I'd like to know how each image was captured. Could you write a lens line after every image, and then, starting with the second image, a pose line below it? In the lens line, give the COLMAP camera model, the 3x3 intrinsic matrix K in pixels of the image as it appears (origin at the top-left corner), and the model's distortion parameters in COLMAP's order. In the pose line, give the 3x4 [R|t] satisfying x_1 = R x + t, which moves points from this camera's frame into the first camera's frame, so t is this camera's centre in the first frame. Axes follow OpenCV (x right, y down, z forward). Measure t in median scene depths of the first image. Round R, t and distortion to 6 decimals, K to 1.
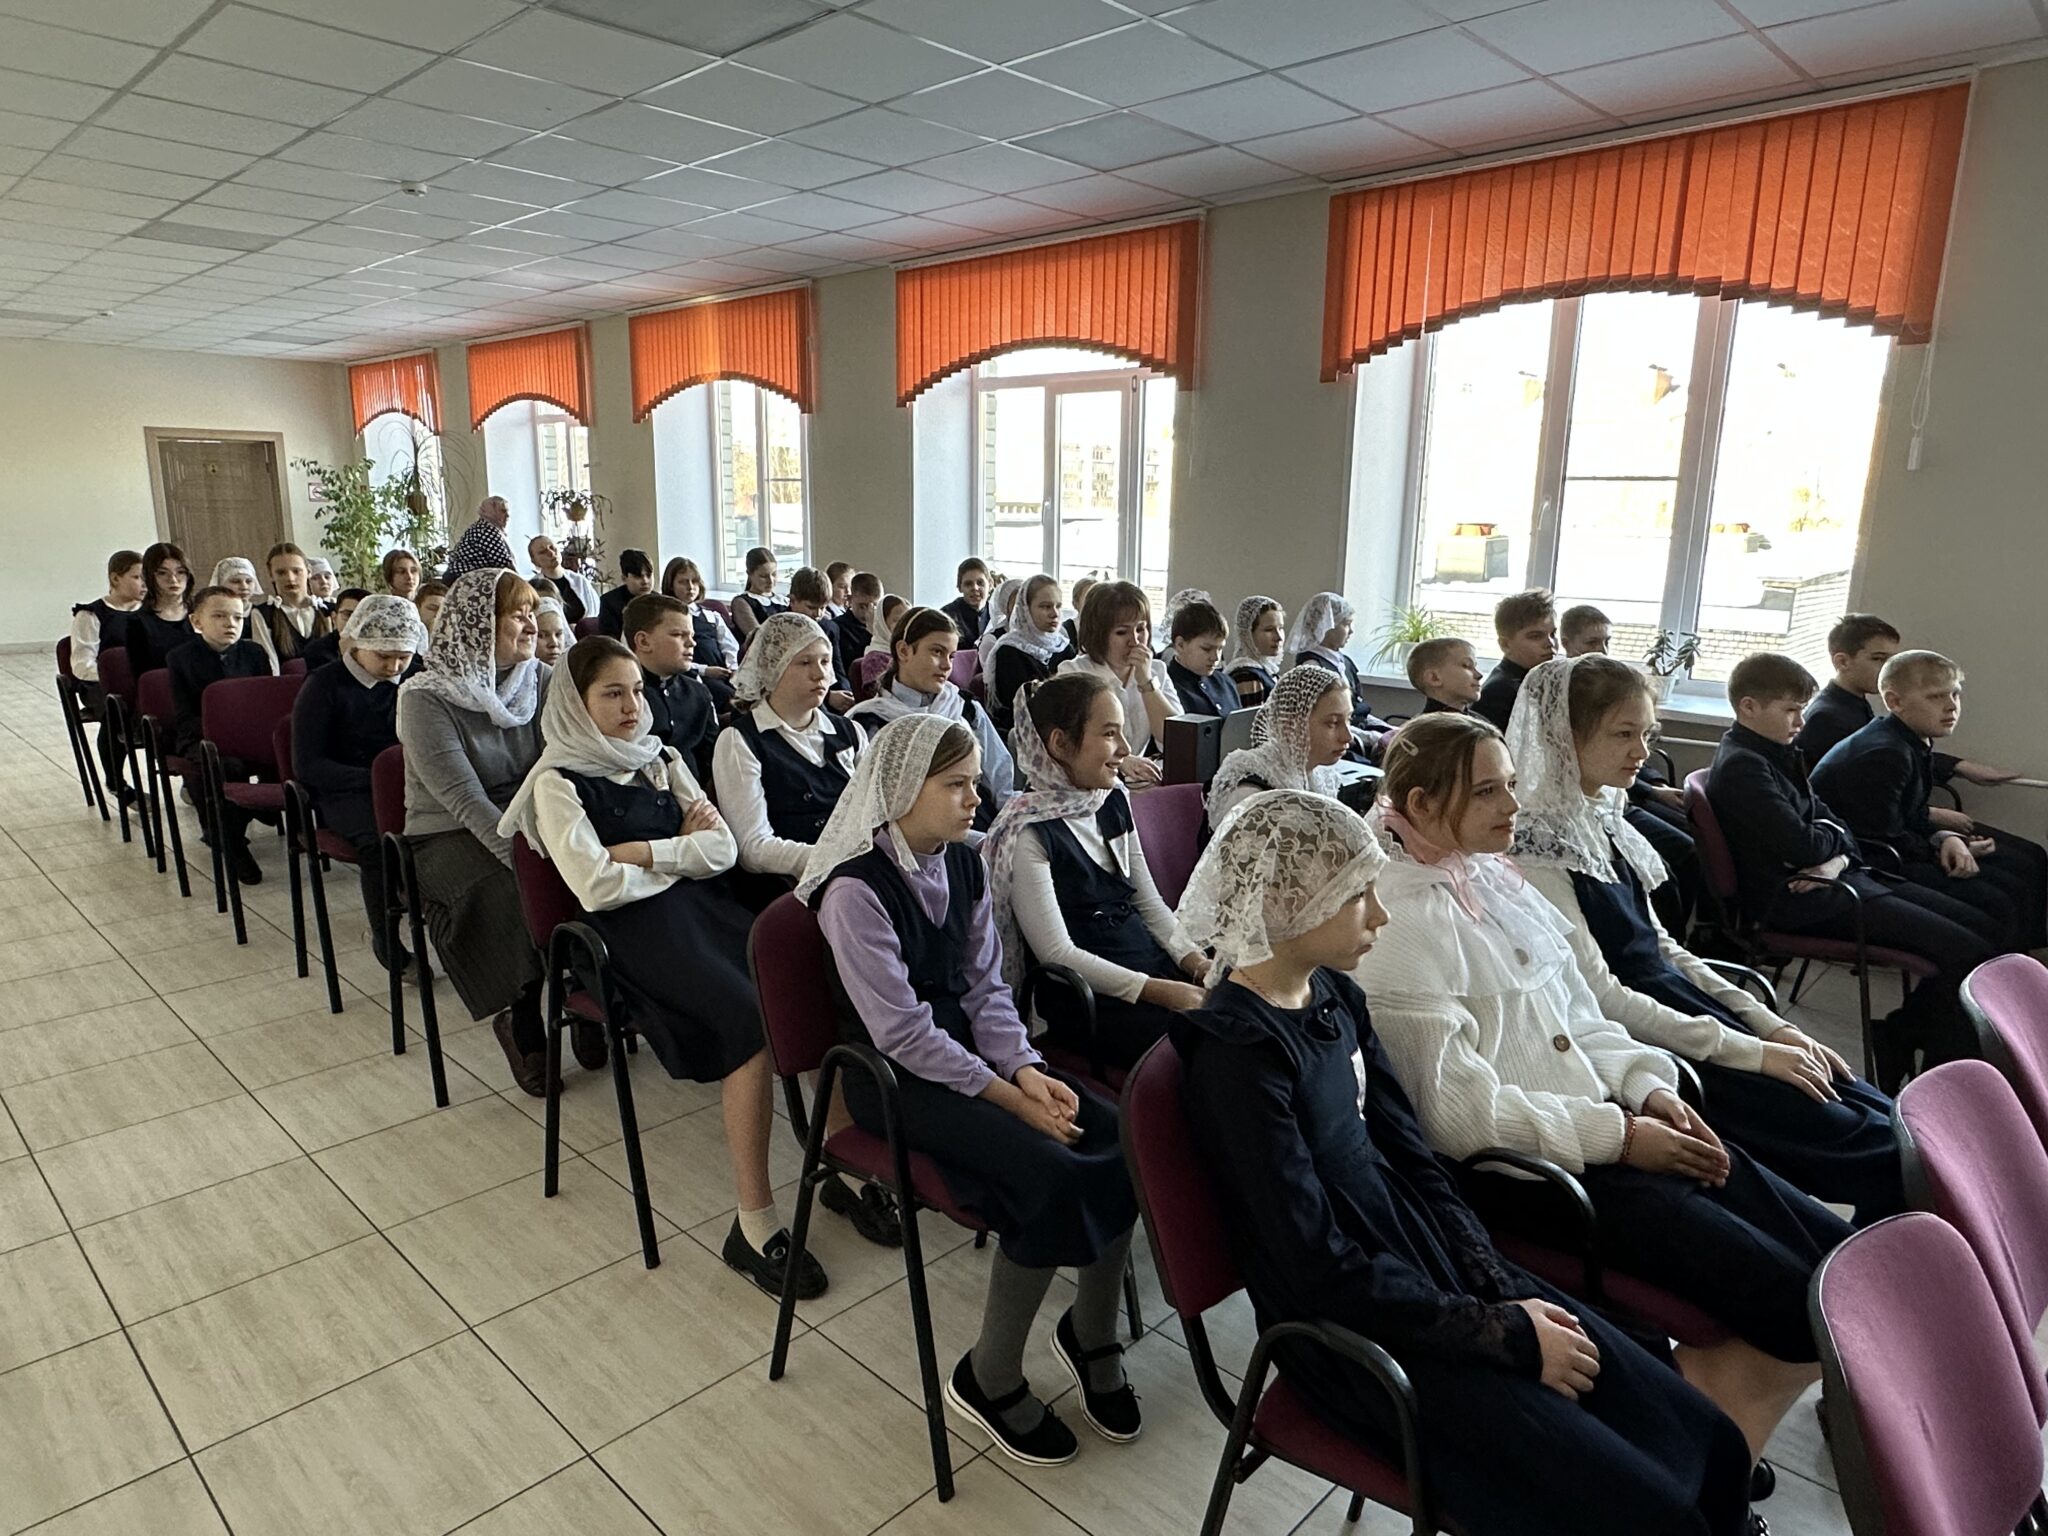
lens RADIAL K [[1258.3, 0, 1024.0], [0, 1258.3, 768.0], [0, 0, 1]] dist [0.023197, 0.000251]
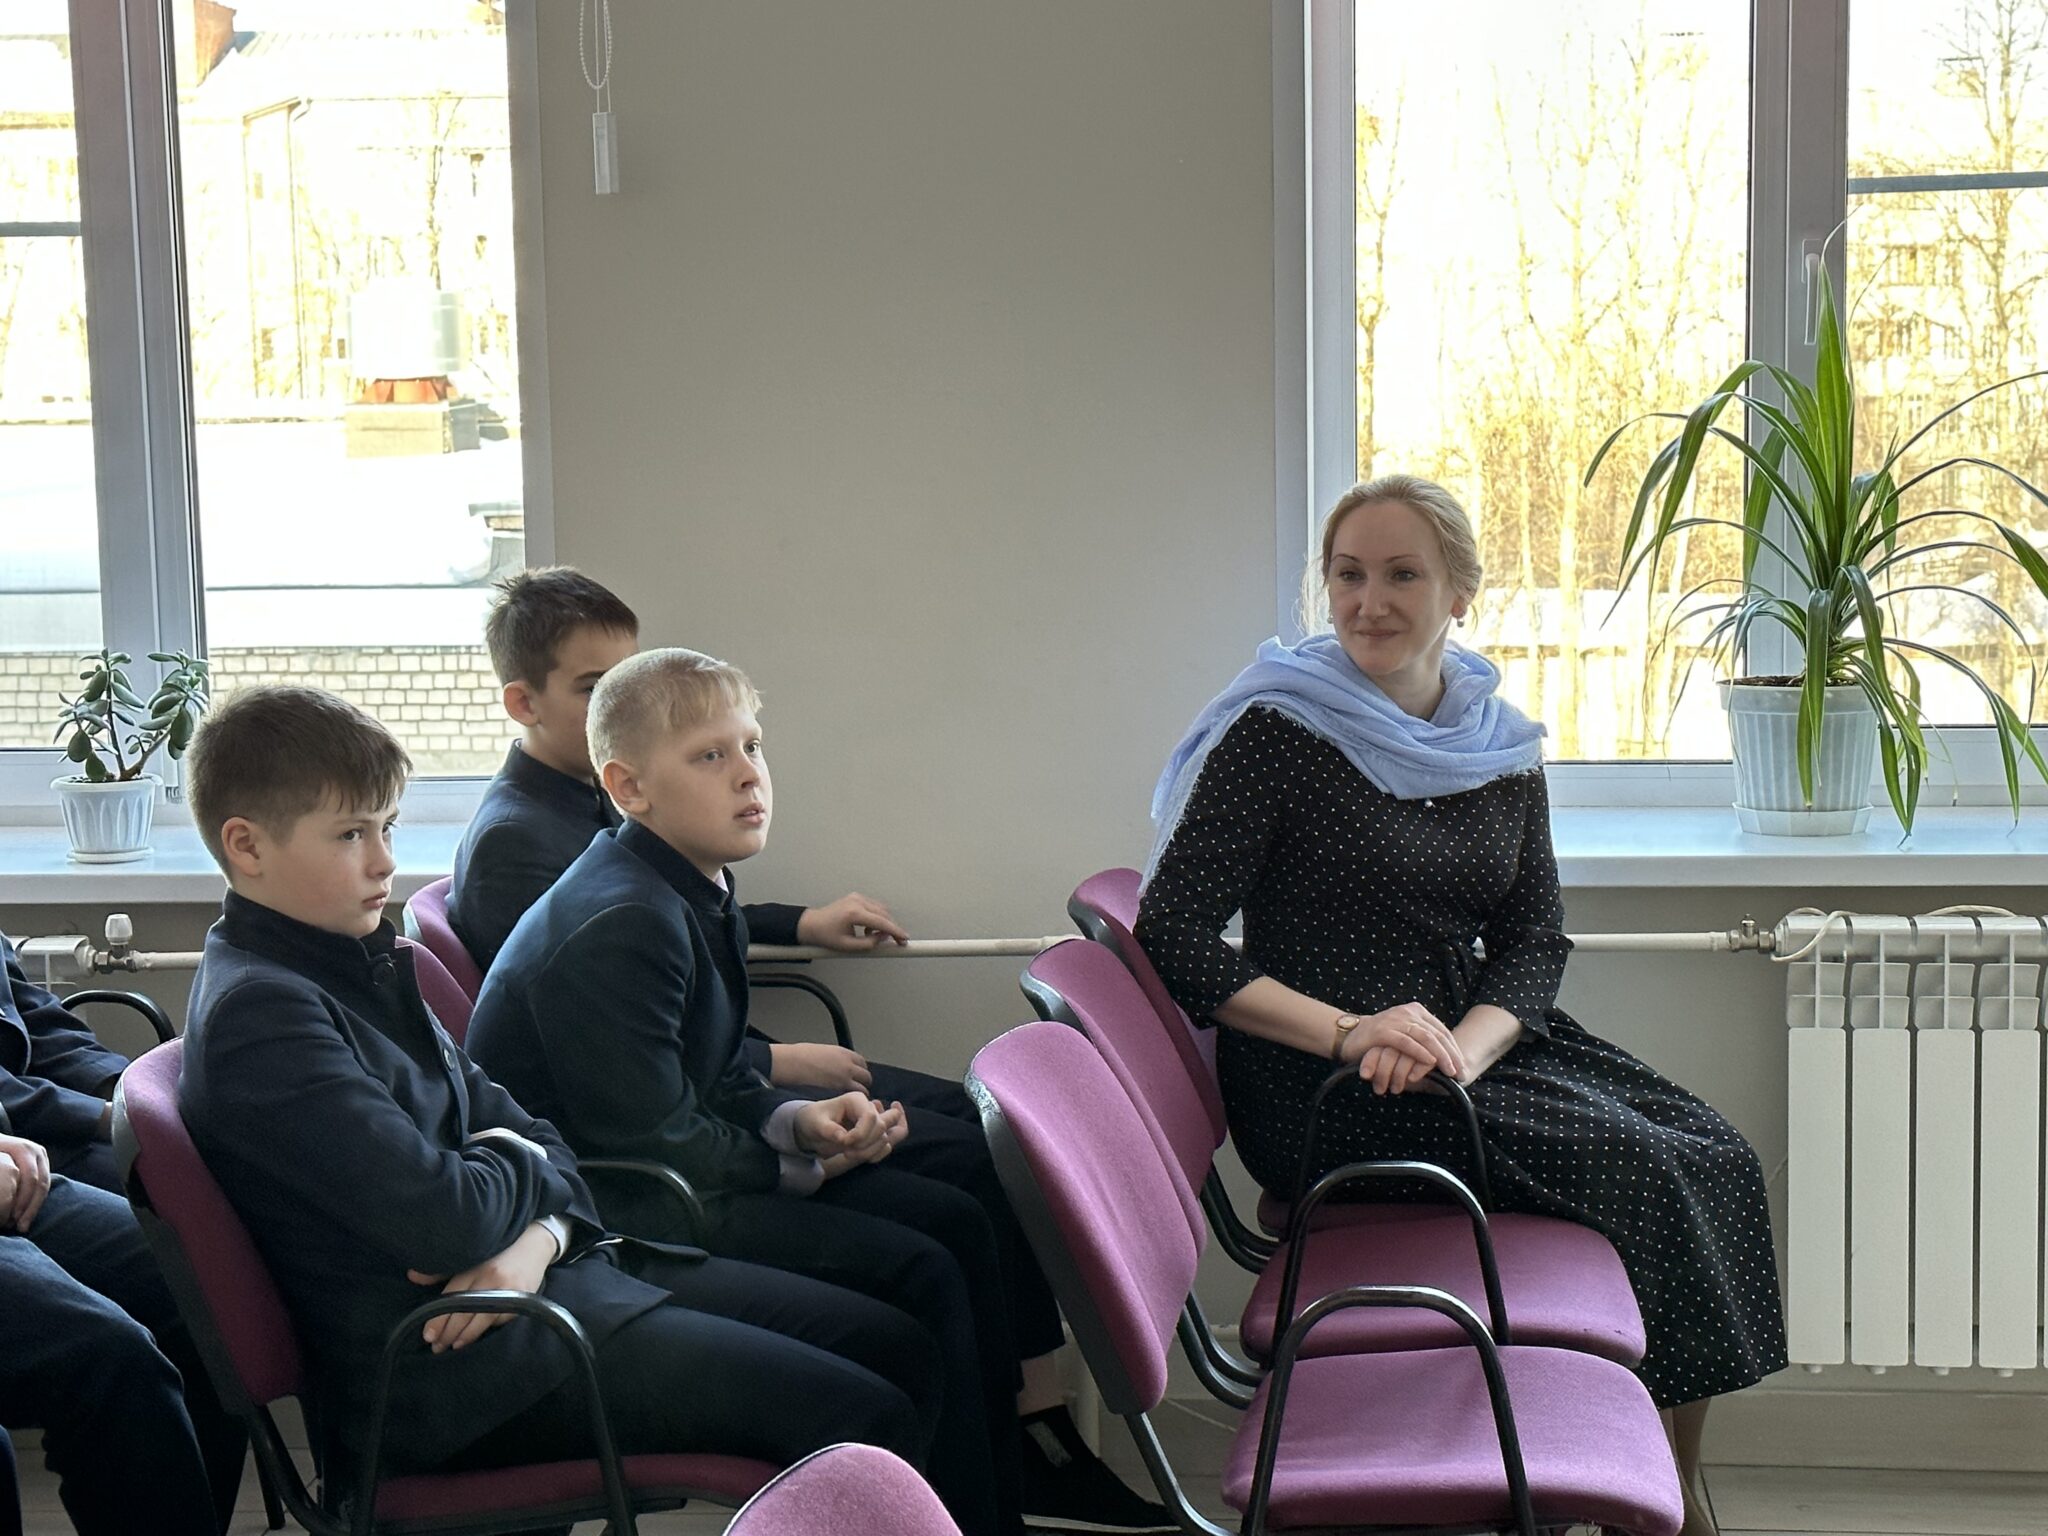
lens RADIAL K [[3644.0, 0, 1024.0], [0, 3644.0, 768.0], [0, 0, 1]] dist [0.019218, 0.058897]
pose [[0.789833, -0.105243, 0.604224, 0.136630], [0.161503, 0.986087, -0.039358, 0.004651], [-0.591676, 0.128670, 0.795842, 0.077483]]
